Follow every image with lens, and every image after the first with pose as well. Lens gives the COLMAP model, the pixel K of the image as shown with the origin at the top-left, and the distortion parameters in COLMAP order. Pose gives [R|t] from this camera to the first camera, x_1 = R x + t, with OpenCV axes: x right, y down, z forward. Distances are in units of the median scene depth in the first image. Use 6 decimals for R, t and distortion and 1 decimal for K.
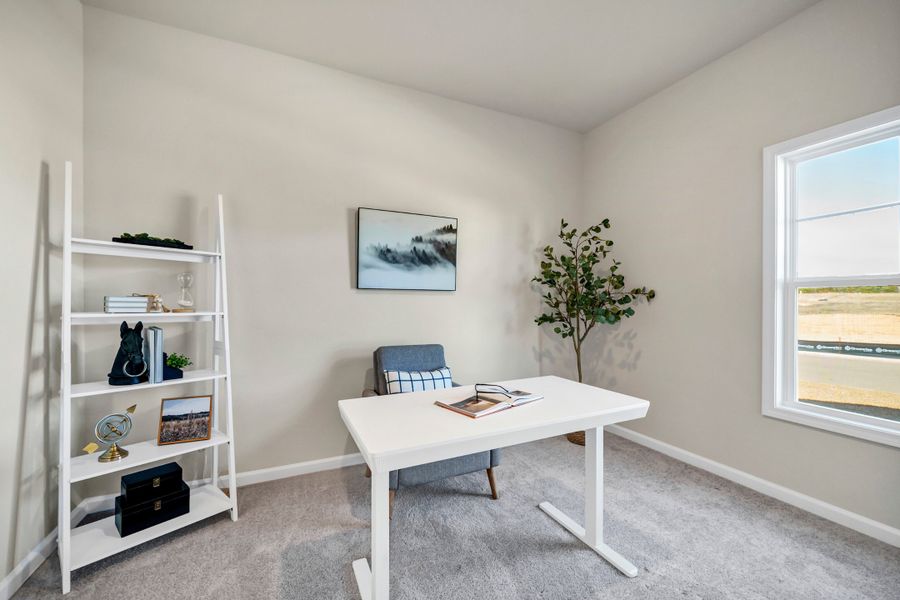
lens RADIAL K [[349.4, 0, 449.6], [0, 349.4, 302.3], [0, 0, 1]] dist [-0.001946, -0.000082]
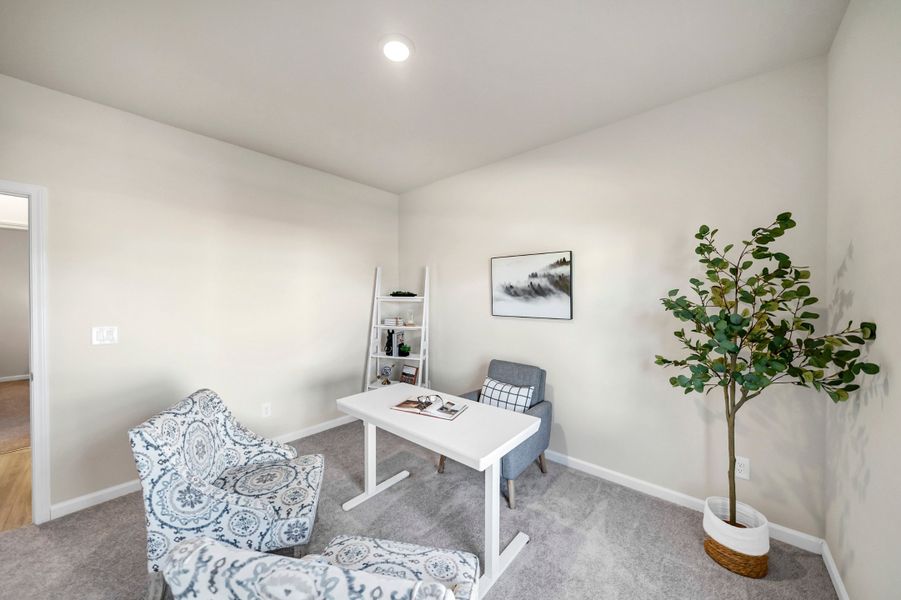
lens RADIAL K [[318.5, 0, 450.7], [0, 318.5, 297.0], [0, 0, 1]] dist [-0.000610, 0.000003]
pose [[0.407656, 0.003676, -0.913128, 0.799704], [-0.000781, 0.999993, 0.003677, -0.112057], [0.913135, -0.000785, 0.407656, 0.303592]]
